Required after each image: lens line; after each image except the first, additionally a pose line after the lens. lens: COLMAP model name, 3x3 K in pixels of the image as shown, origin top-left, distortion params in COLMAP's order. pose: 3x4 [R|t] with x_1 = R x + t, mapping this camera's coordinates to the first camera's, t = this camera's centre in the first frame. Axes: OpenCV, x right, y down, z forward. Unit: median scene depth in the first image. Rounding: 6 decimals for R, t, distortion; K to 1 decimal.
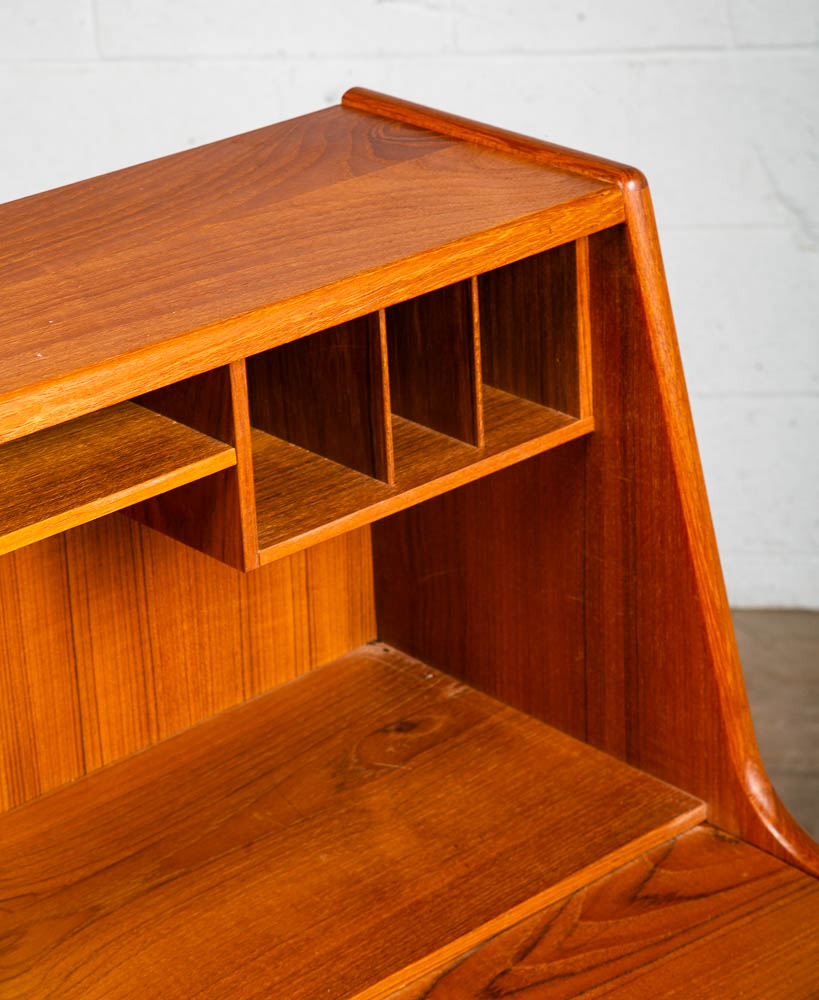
lens RADIAL K [[2863.8, 0, 409.5], [0, 2863.8, 500.0], [0, 0, 1]] dist [0.382353, -0.185068]
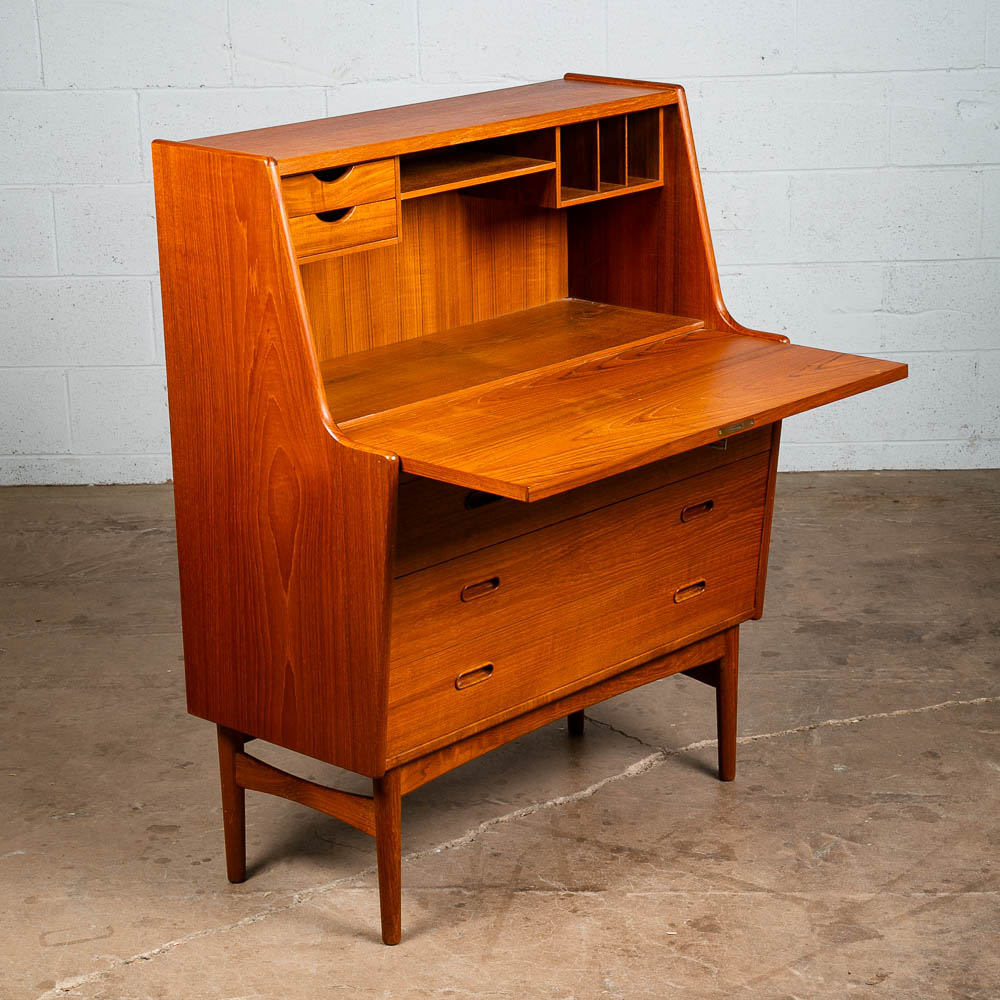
lens RADIAL K [[2488.2, 0, 528.1], [0, 2488.2, 536.7], [0, 0, 1]] dist [0.134952, 0.118143]
pose [[0.995048, -0.002382, 0.099368, -0.295351], [0.013216, 0.994006, -0.108523, 0.551655], [-0.098514, 0.109299, 0.989115, -1.293658]]
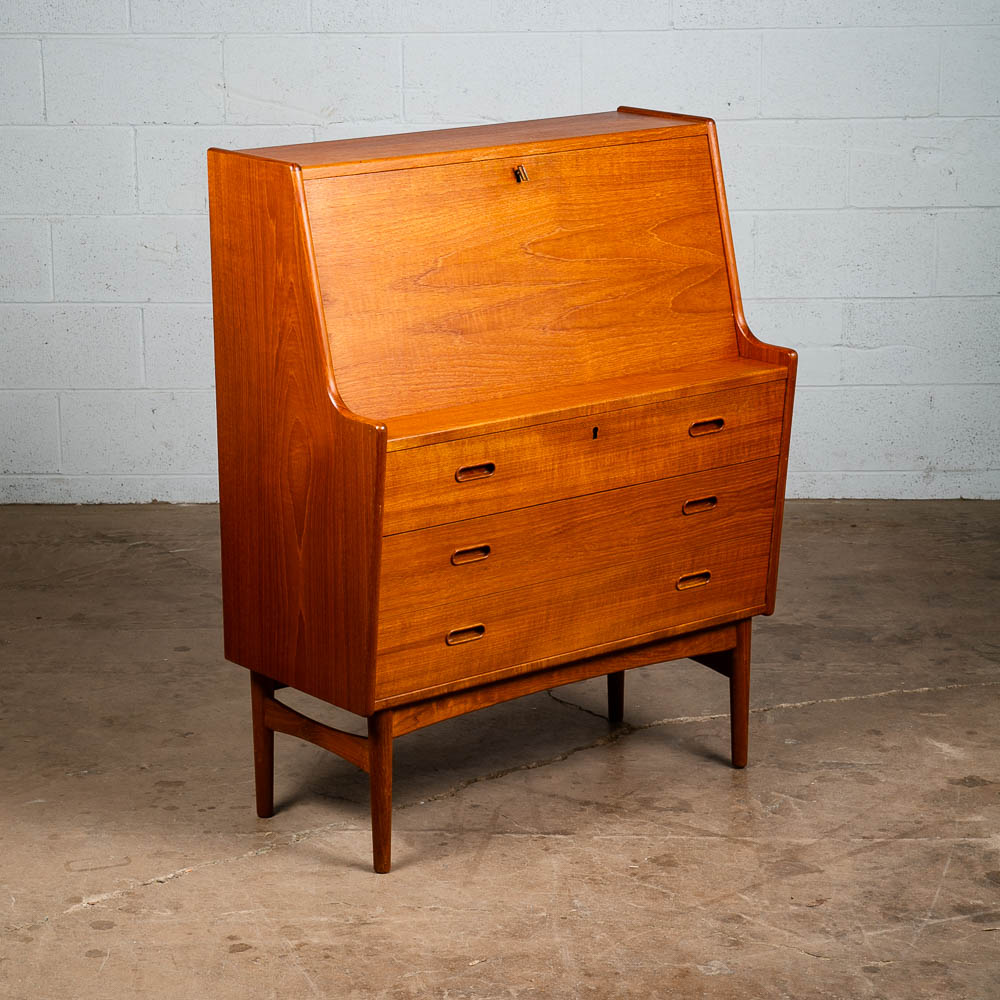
lens RADIAL K [[2710.2, 0, 500.0], [0, 2710.2, 500.0], [0, 0, 1]] dist [0.165092, 0.085637]
pose [[0.994370, 0.016294, 0.104705, -0.364468], [0.000902, 0.986771, -0.162120, 0.732286], [-0.105962, 0.161302, 0.981200, -1.733888]]
